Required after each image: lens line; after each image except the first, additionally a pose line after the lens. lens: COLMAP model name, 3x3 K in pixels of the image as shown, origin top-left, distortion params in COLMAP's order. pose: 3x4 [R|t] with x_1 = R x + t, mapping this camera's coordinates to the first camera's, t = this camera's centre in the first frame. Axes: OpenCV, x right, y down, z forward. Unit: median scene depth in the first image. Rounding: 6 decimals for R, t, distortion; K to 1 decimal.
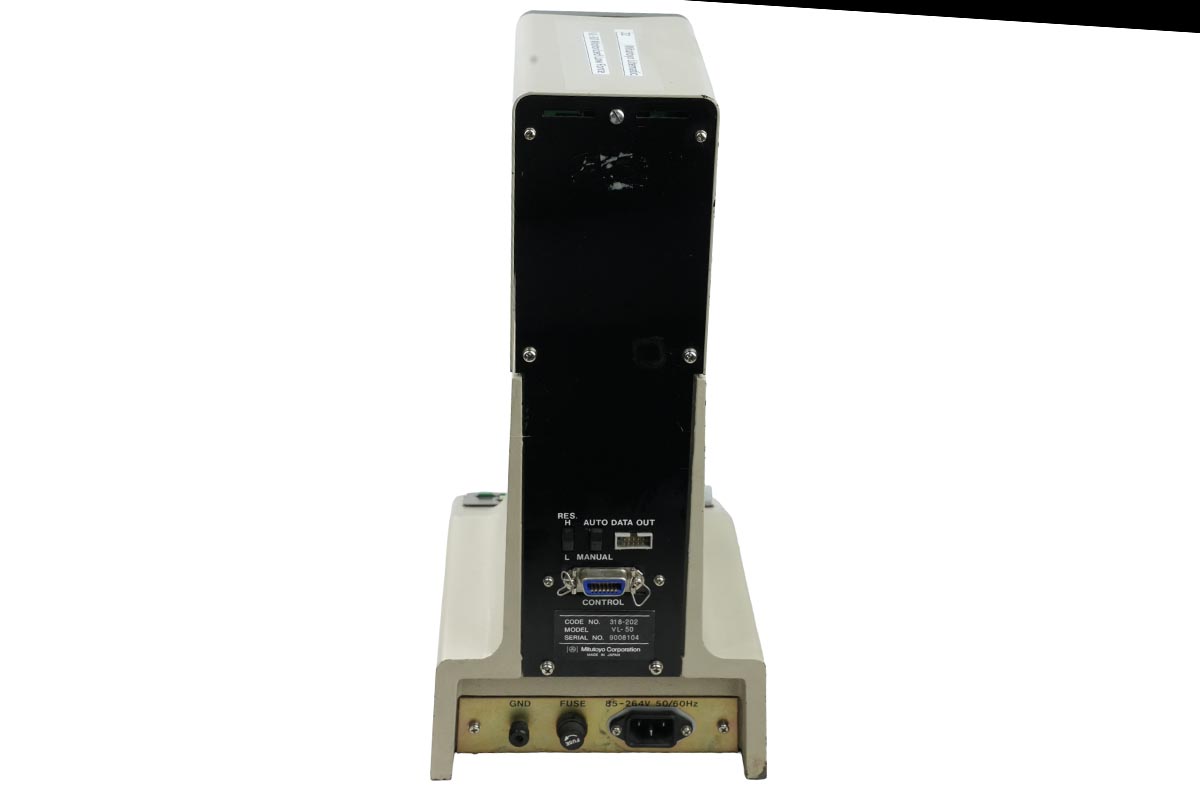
lens RADIAL K [[1698.0, 0, 597.4], [0, 1698.0, 399.5], [0, 0, 1]] dist [0.020046, 0.000000]
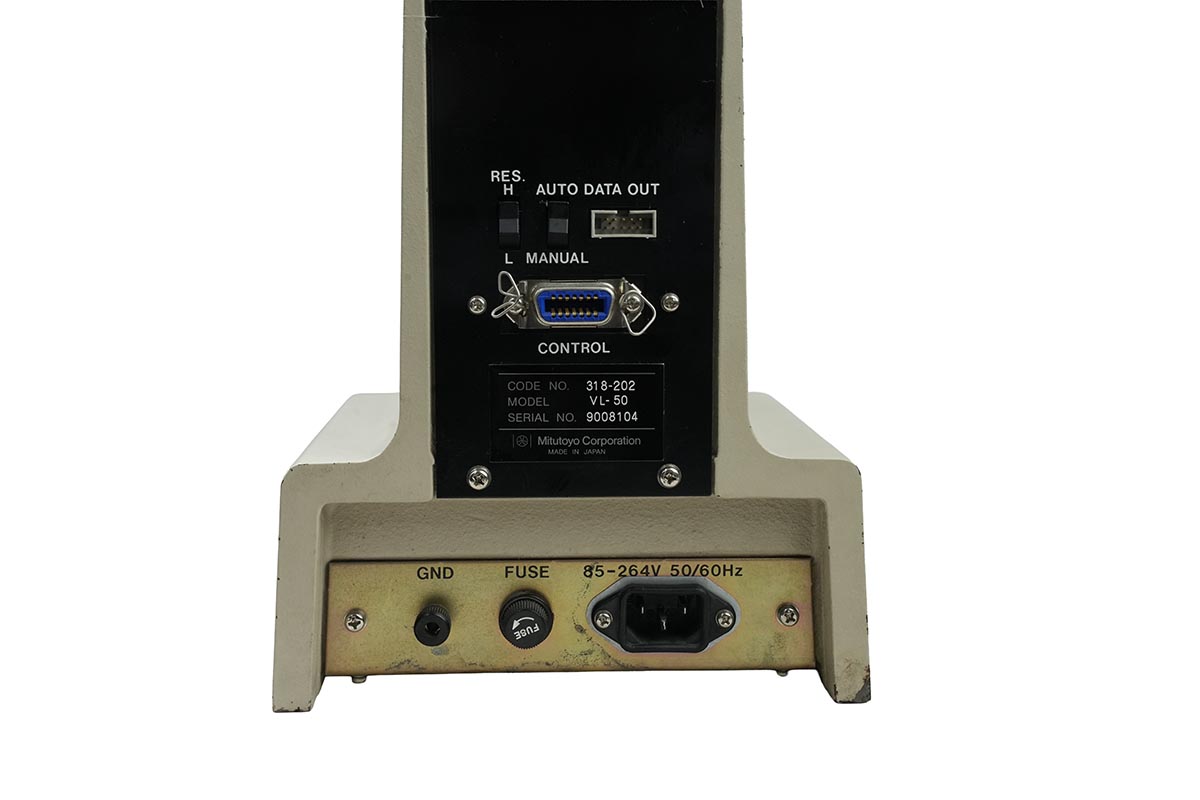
lens RADIAL K [[1568.7, 0, 604.9], [0, 1568.7, 400.3], [0, 0, 1]] dist [0.156190, 0.000000]
pose [[0.999681, -0.021234, 0.013663, 0.006096], [0.023999, 0.967222, -0.252796, 0.264227], [-0.007847, 0.253043, 0.967423, 0.477820]]
